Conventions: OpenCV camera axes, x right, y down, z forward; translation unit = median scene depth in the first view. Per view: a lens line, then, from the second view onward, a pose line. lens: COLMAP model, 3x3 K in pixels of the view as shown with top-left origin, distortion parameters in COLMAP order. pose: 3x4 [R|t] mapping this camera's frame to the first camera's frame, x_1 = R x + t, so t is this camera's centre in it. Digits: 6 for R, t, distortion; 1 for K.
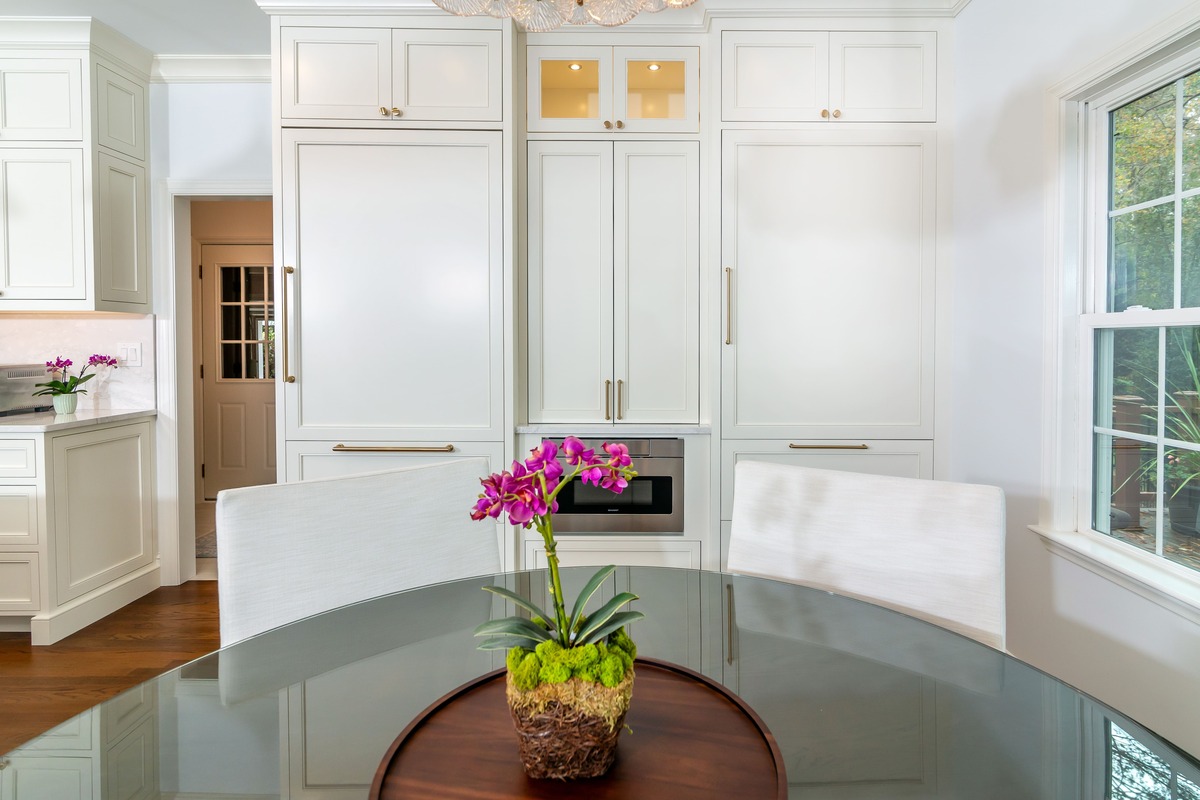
lens RADIAL K [[604.2, 0, 639.4], [0, 604.2, 358.8], [0, 0, 1]] dist [-0.004159, -0.001471]
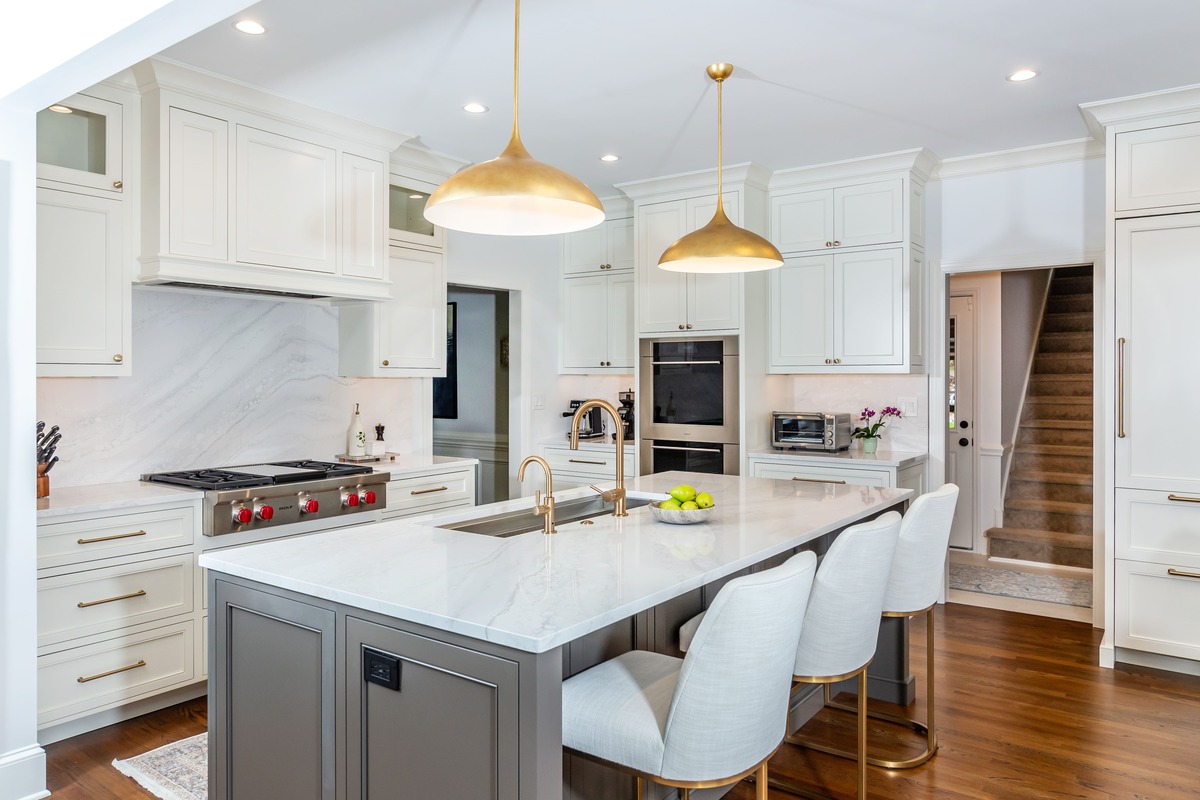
lens RADIAL K [[810.5, 0, 589.9], [0, 810.5, 374.4], [0, 0, 1]] dist [0.000816, -0.000009]
pose [[0.788392, -0.000905, -0.615172, -0.369155], [-0.015940, 0.999633, -0.021899, -0.028509], [0.614967, 0.027071, 0.788088, -0.740729]]
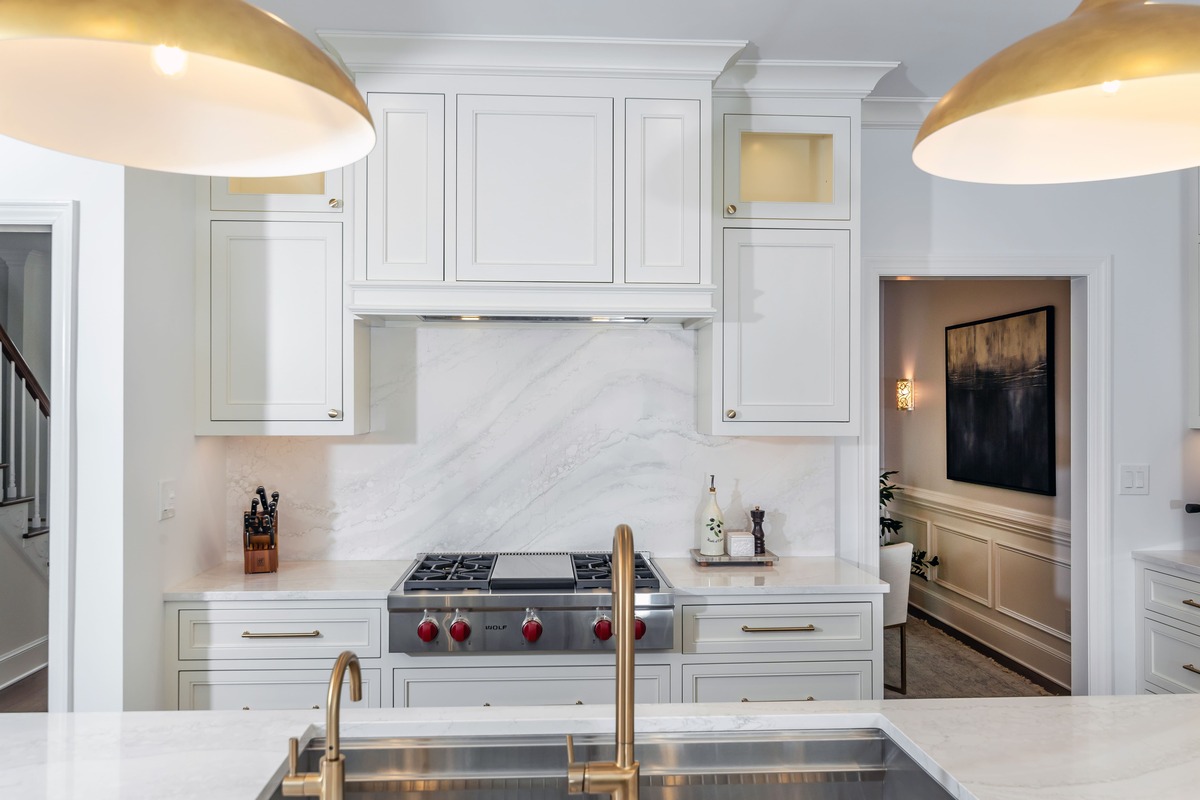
lens RADIAL K [[936.2, 0, 595.4], [0, 936.2, 404.8], [0, 0, 1]] dist [-0.002203, 0.001871]
pose [[0.040235, -0.004606, -0.999180, -0.510875], [-0.025906, 0.999648, -0.005652, -0.080228], [0.998854, 0.026112, 0.040101, 0.054009]]
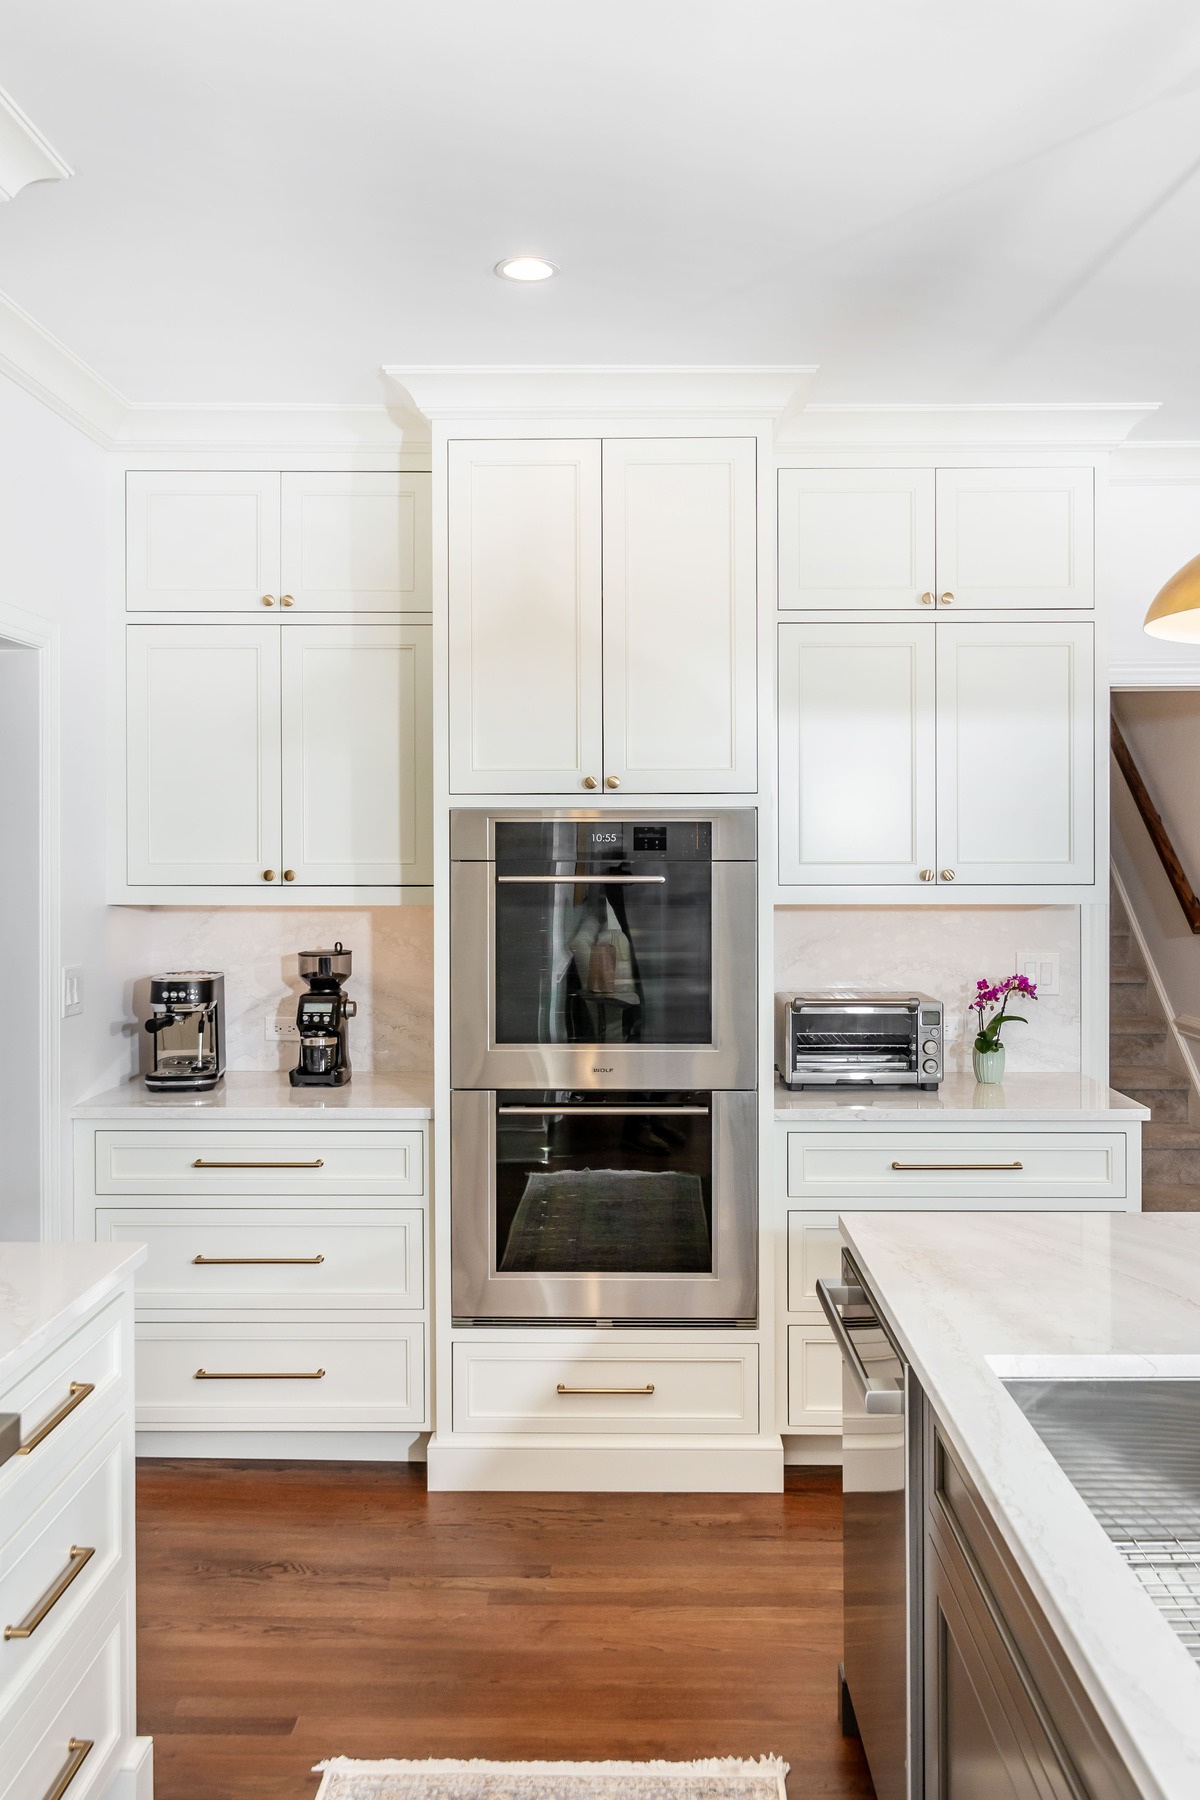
lens RADIAL K [[1472.2, 0, 607.7], [0, 1472.2, 850.1], [0, 0, 1]] dist [-0.001041, 0.002146]
pose [[0.999593, 0.000049, -0.028536, -1.291159], [-0.000893, 0.999563, -0.029537, -0.086584], [0.028522, 0.029551, 0.999156, -0.399060]]
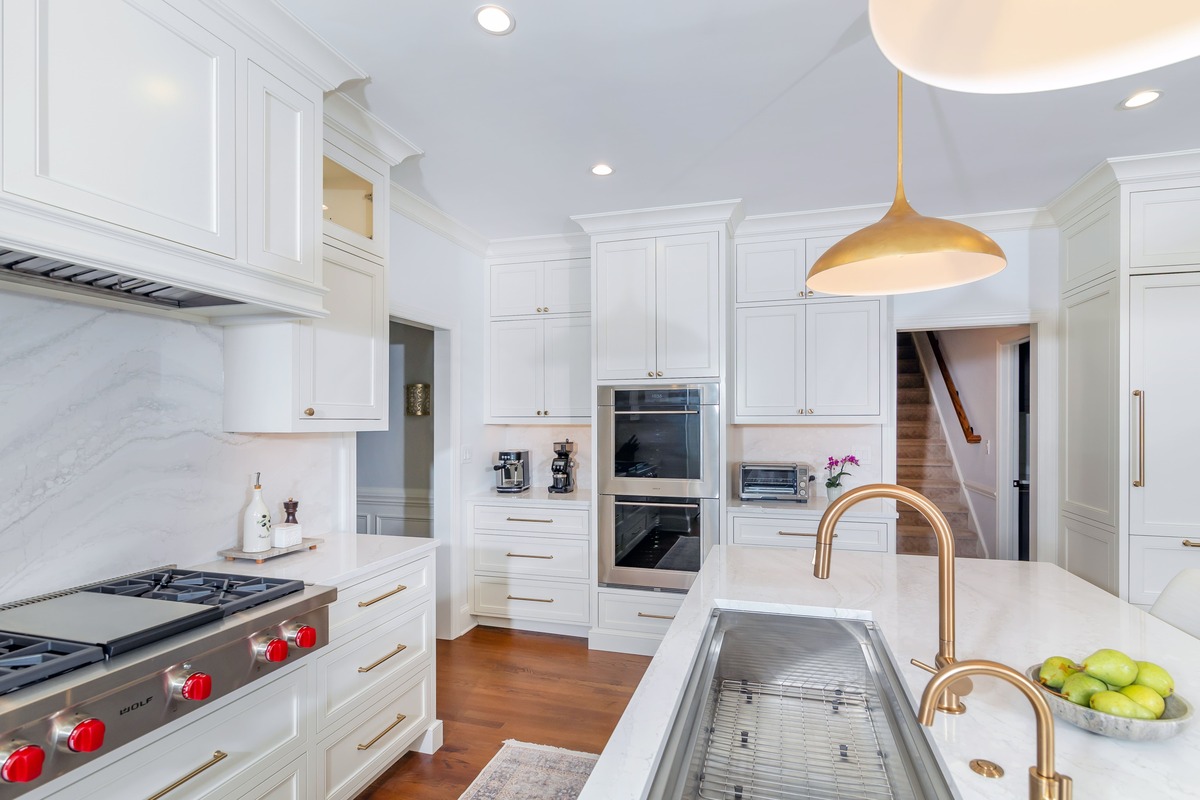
lens RADIAL K [[570.2, 0, 615.6], [0, 570.2, 418.6], [0, 0, 1]] dist [-0.000041, -0.001194]
pose [[0.958418, -0.002543, -0.285358, -1.065633], [-0.005452, 0.999615, -0.027221, -0.052199], [0.285317, 0.027645, 0.958034, -0.337389]]
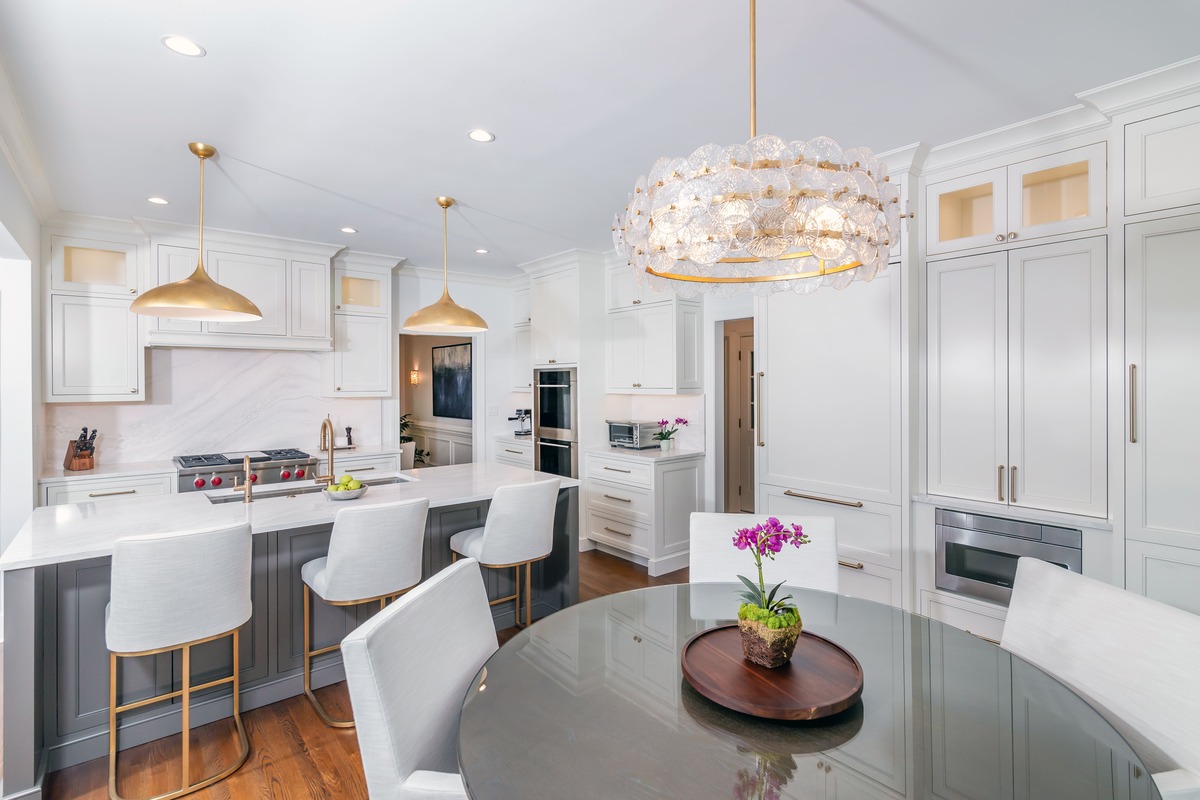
lens RADIAL K [[585.0, 0, 629.5], [0, 585.0, 382.8], [0, 0, 1]] dist [-0.003957, -0.000740]
pose [[0.644250, -0.000289, -0.764815, 0.314523], [-0.015301, 0.999795, -0.013267, -0.087390], [0.764662, 0.020249, 0.644113, -0.210804]]
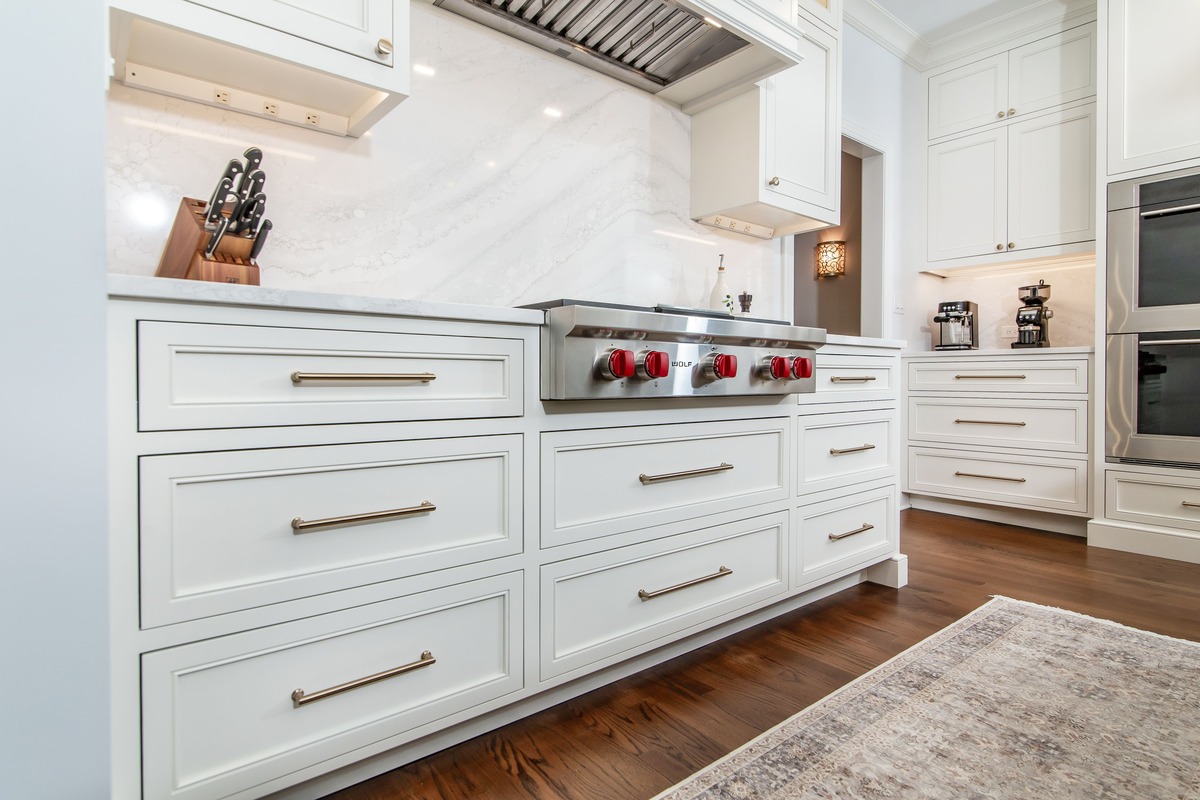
lens RADIAL K [[616.9, 0, 598.4], [0, 616.9, 386.3], [0, 0, 1]] dist [0.000581, 0.000096]
pose [[0.626825, 0.009520, -0.779102, -1.202453], [-0.024157, 0.999682, -0.007220, 0.188642], [0.778786, 0.023347, 0.626855, -0.381684]]
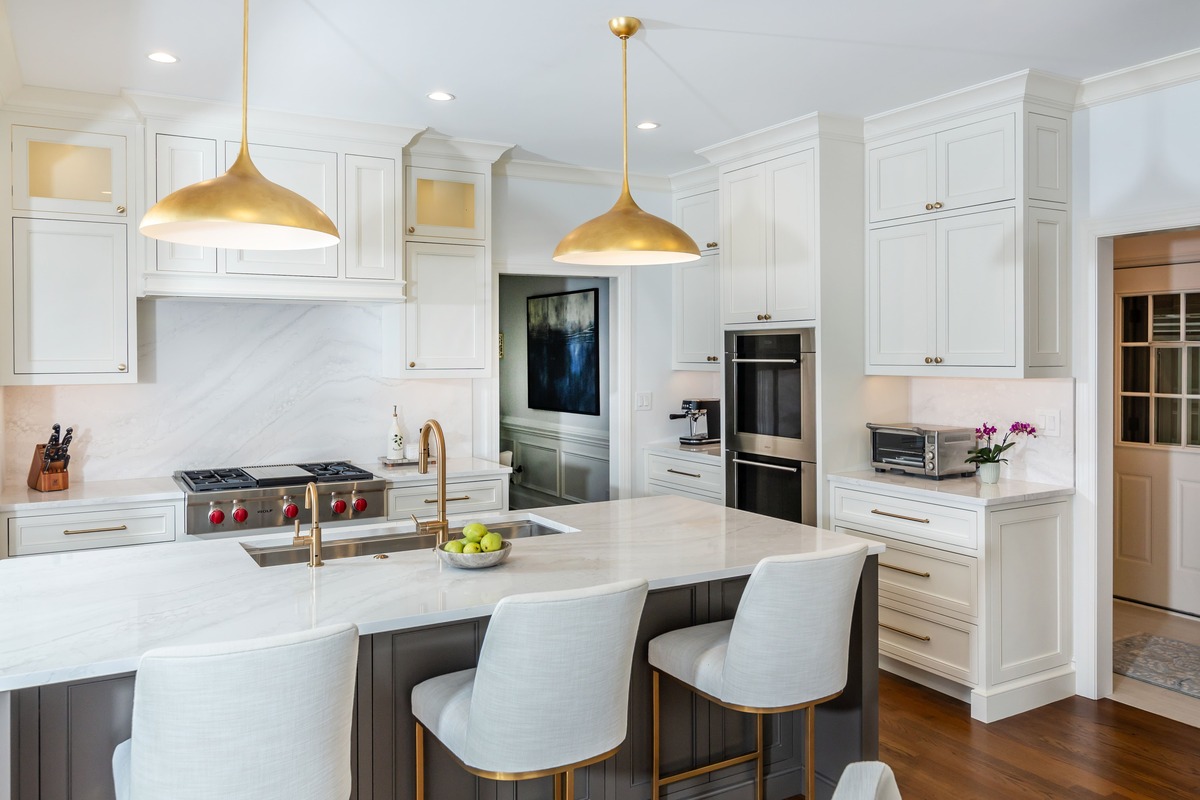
lens RADIAL K [[913.9, 0, 592.6], [0, 913.9, 359.9], [0, 0, 1]] dist [-0.002814, 0.004303]
pose [[0.475550, 0.006015, -0.879668, 0.022691], [-0.018070, 0.999832, -0.002932, -0.089727], [0.879503, 0.017290, 0.475579, -0.254120]]
